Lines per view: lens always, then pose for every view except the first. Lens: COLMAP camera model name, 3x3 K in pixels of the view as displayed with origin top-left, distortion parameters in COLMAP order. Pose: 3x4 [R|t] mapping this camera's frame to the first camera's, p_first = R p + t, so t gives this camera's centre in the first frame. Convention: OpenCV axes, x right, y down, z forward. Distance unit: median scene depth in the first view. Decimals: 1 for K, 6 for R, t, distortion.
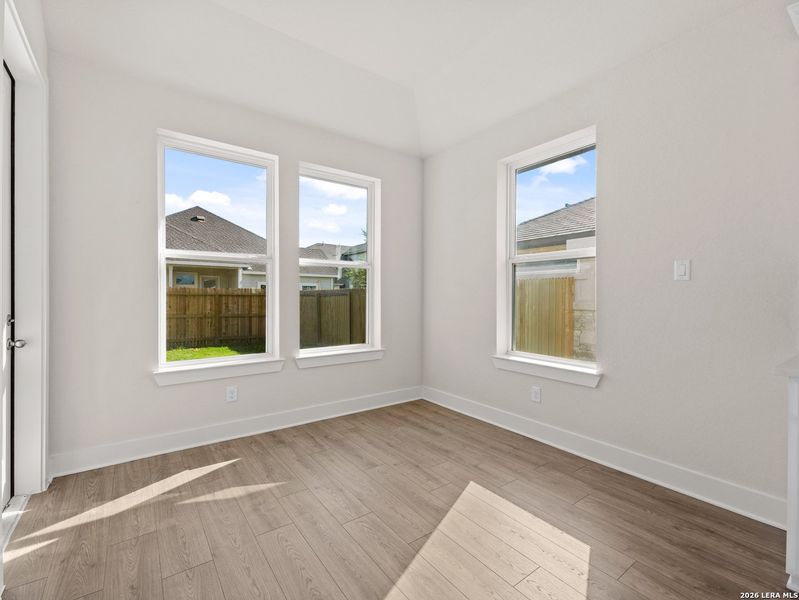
lens RADIAL K [[369.0, 0, 386.4], [0, 369.0, 296.2], [0, 0, 1]] dist [-0.012067, -0.002646]
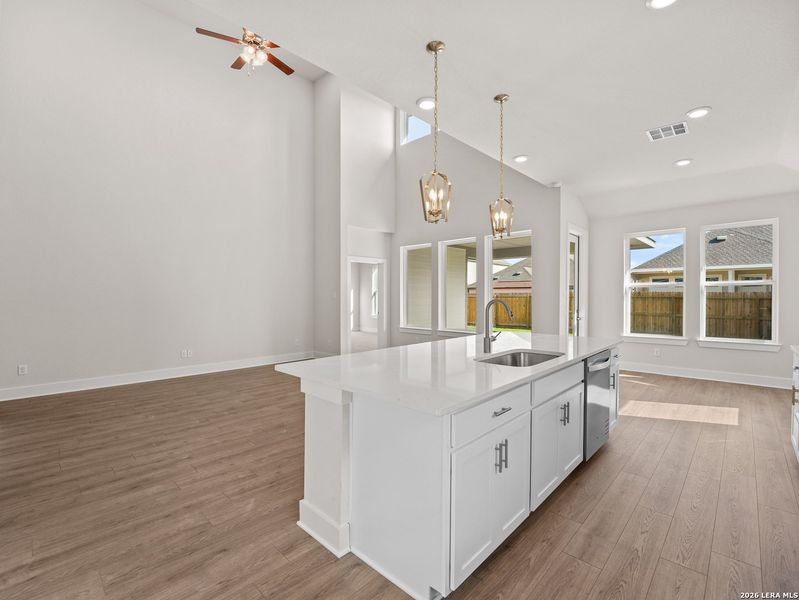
lens RADIAL K [[369.0, 0, 401.9], [0, 369.0, 299.6], [0, 0, 1]] dist [-0.012067, -0.002646]
pose [[0.215822, 0.006285, -0.976413, 0.353036], [0.004531, 0.999962, 0.007438, -0.013357], [0.976422, -0.006029, 0.215785, -0.228357]]
